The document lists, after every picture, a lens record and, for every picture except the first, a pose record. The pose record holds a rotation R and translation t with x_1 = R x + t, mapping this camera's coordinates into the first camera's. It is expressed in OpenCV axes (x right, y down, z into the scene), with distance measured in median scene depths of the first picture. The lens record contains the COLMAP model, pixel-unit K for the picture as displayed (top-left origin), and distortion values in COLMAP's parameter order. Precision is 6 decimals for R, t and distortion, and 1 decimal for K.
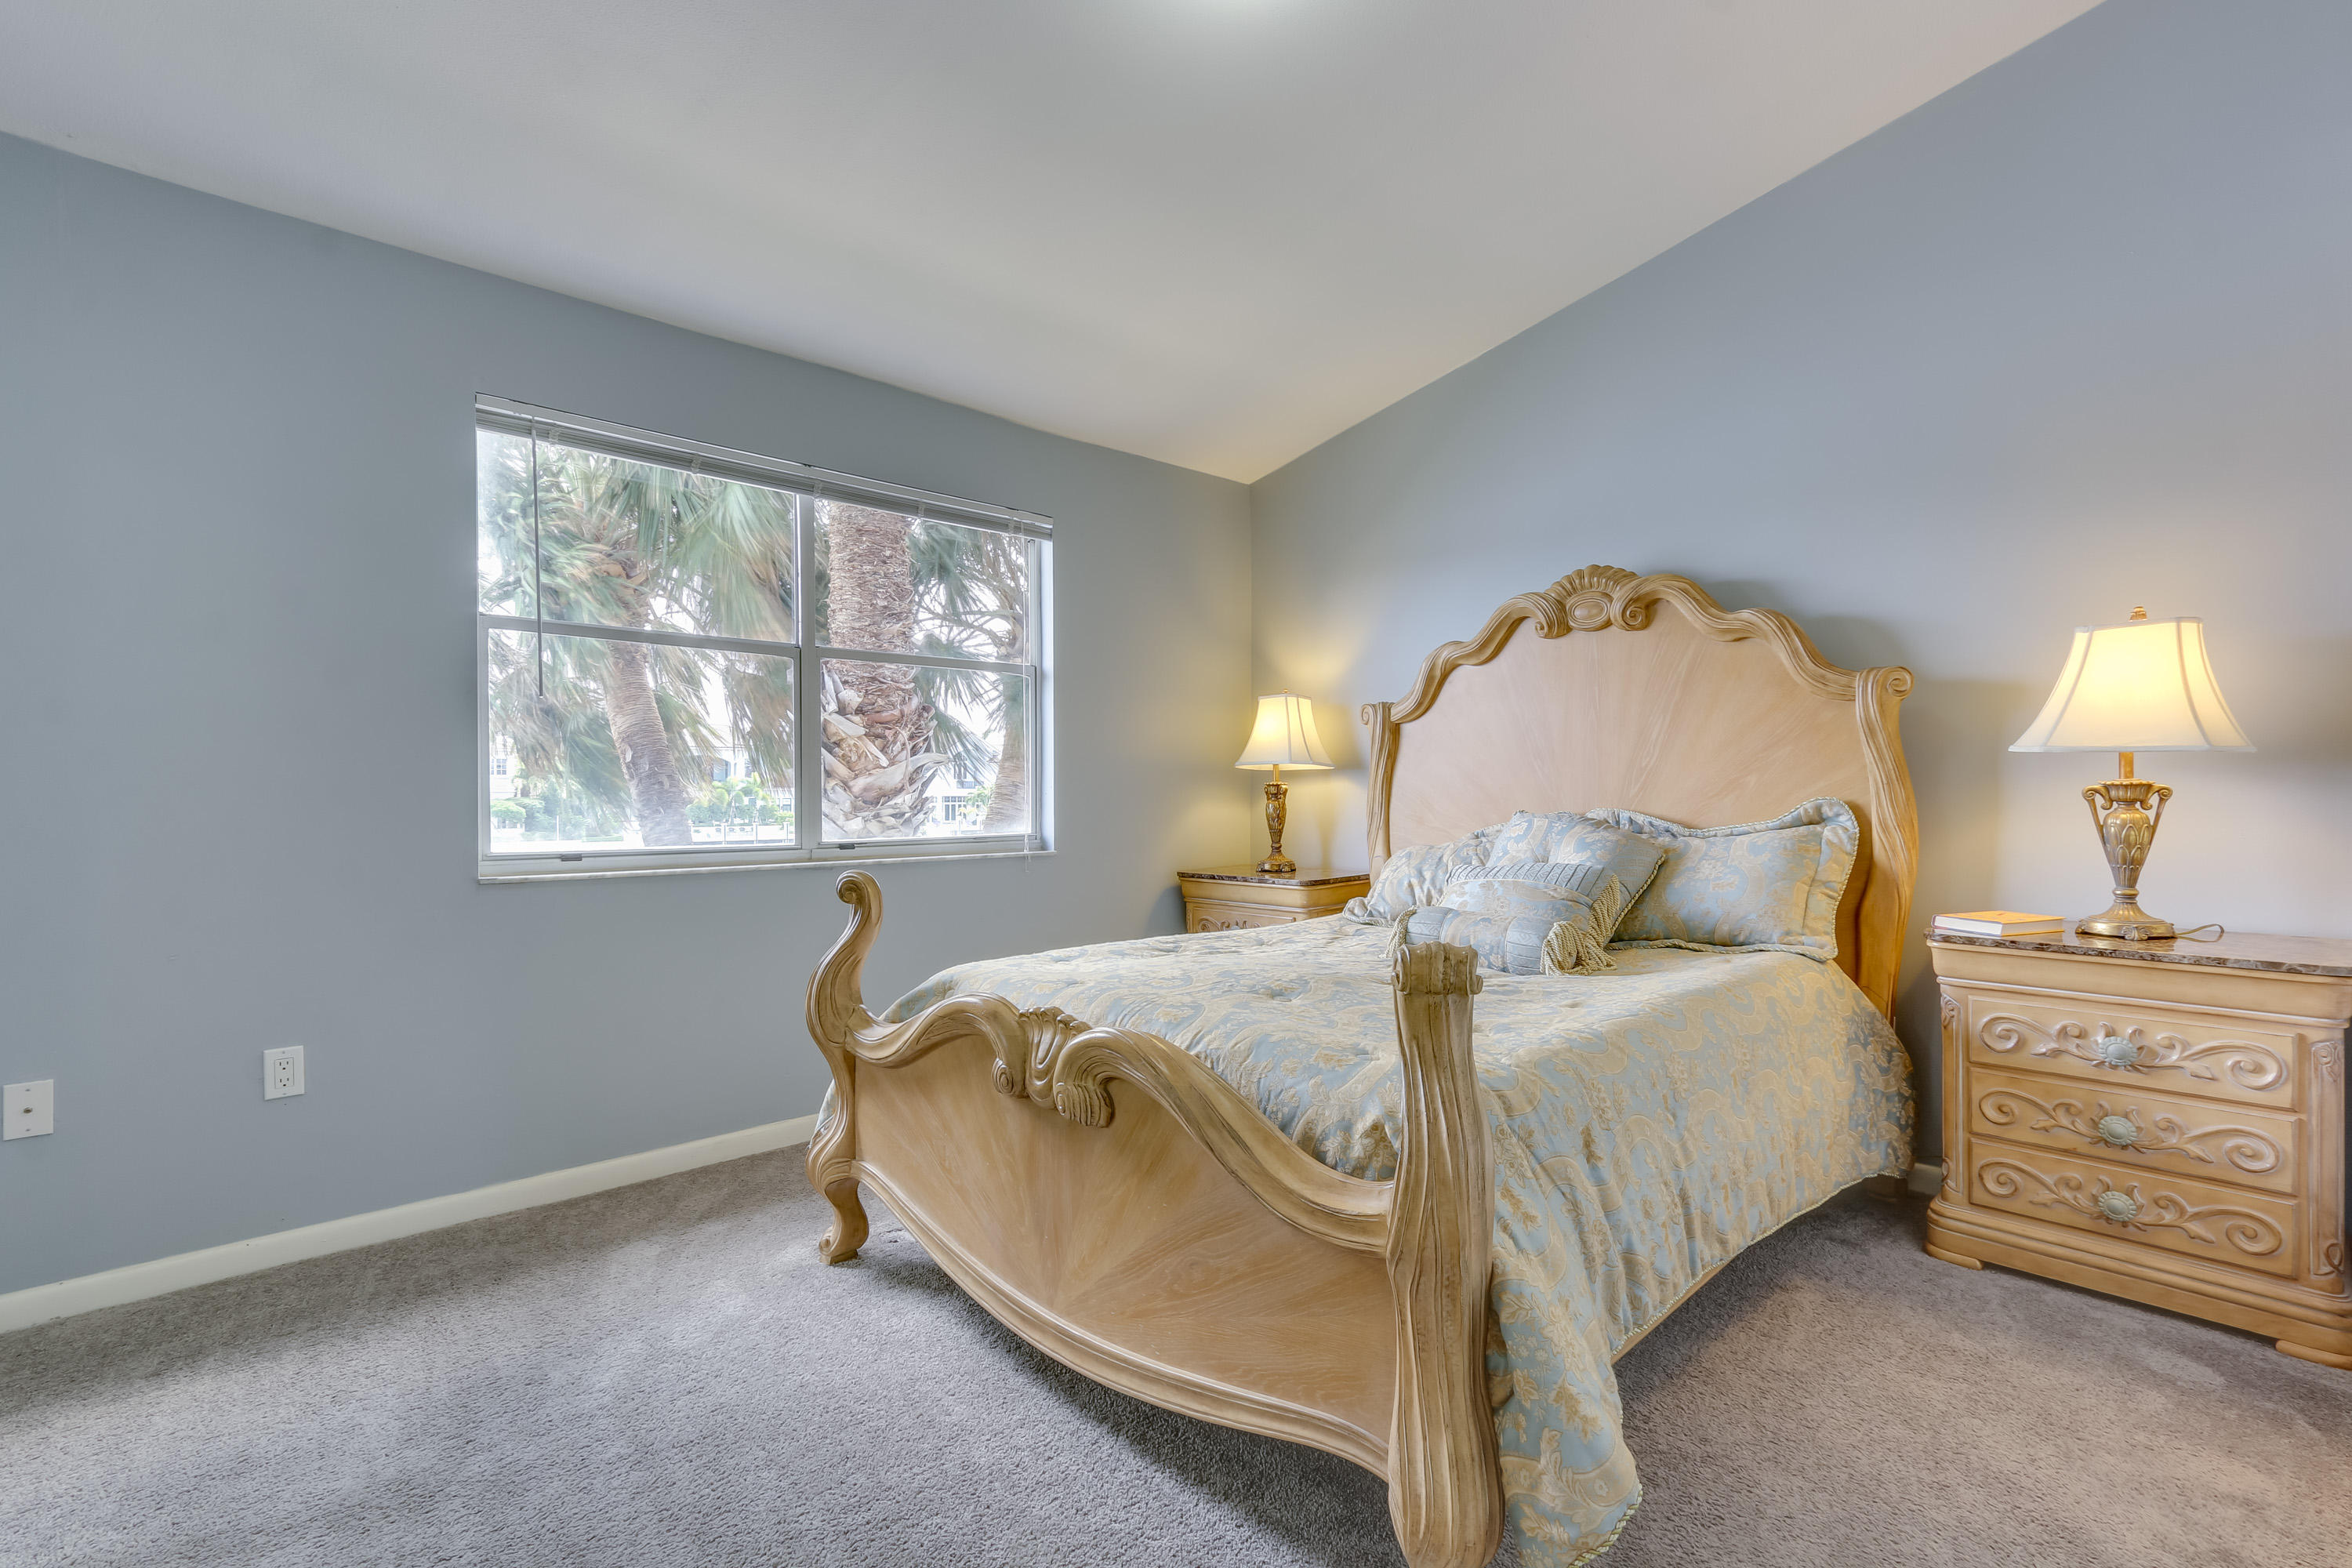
lens RADIAL K [[1069.4, 0, 1181.3], [0, 1069.4, 788.5], [0, 0, 1]] dist [-0.003265, 0.004957]
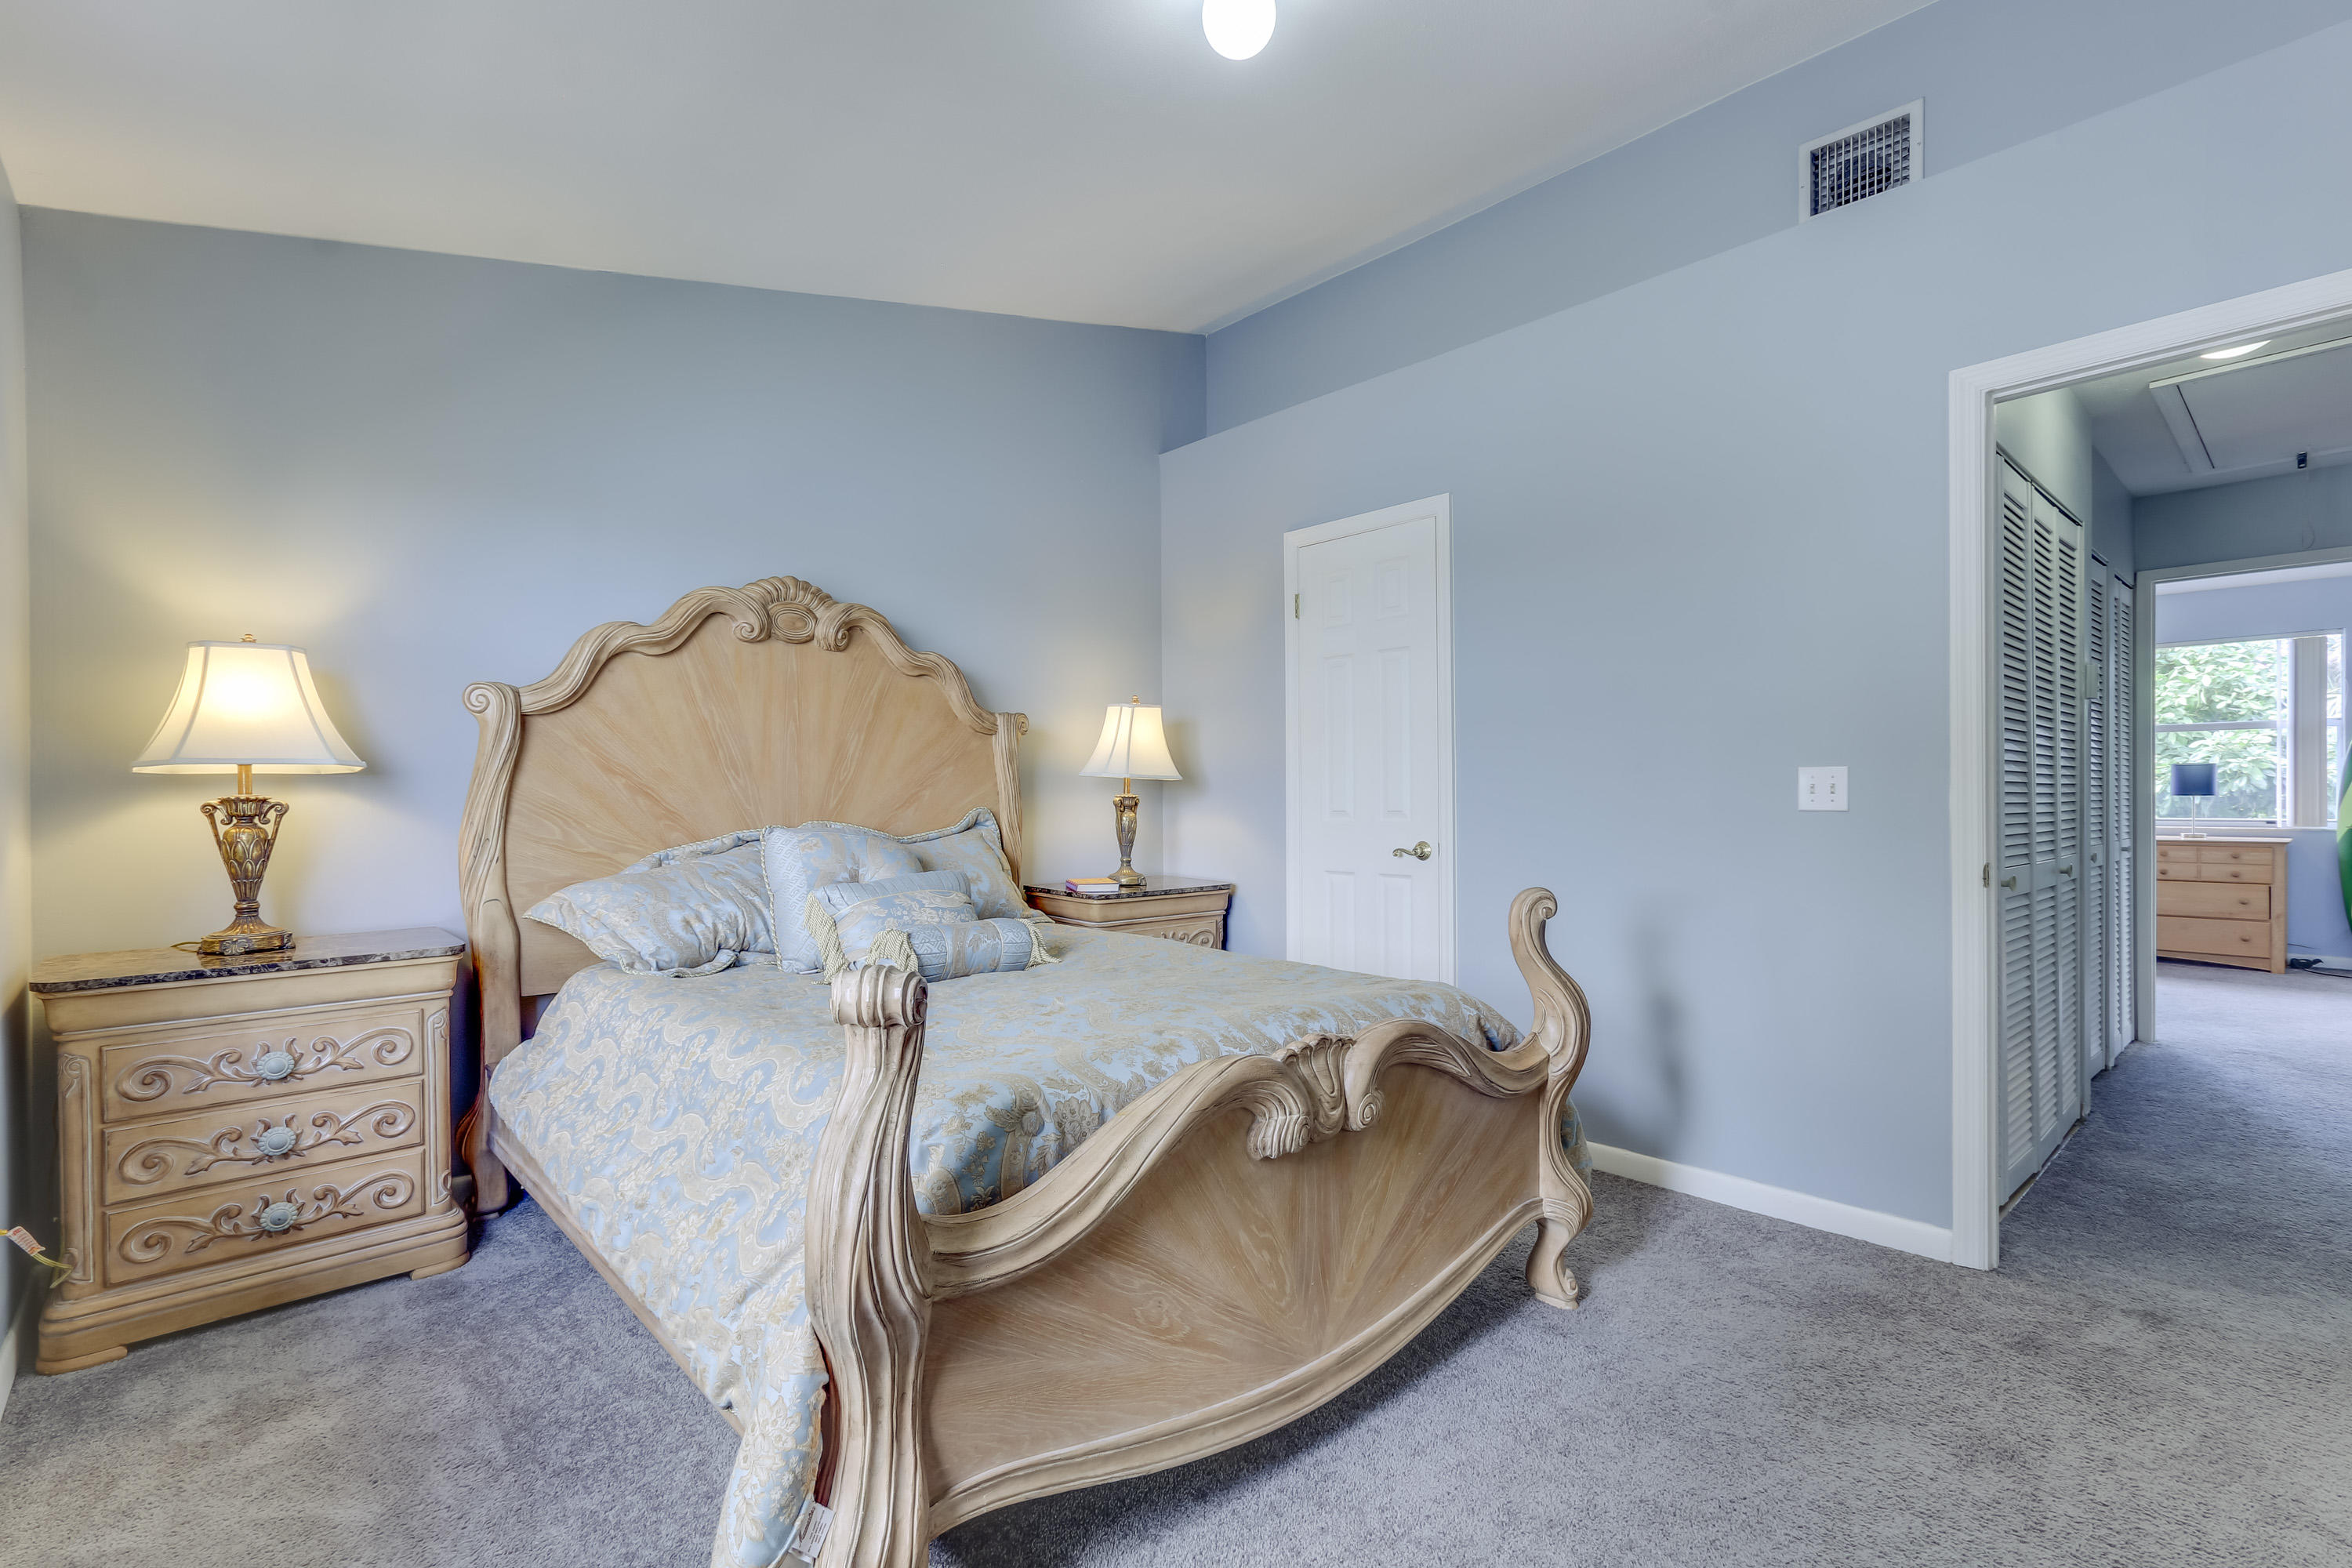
lens RADIAL K [[1069.4, 0, 1182.6], [0, 1069.4, 787.5], [0, 0, 1]] dist [-0.003265, 0.004957]
pose [[0.016073, 0.009596, 0.999825, -0.476875], [0.005423, 0.999938, -0.009684, -0.001406], [-0.999856, 0.005578, 0.016020, 0.492295]]
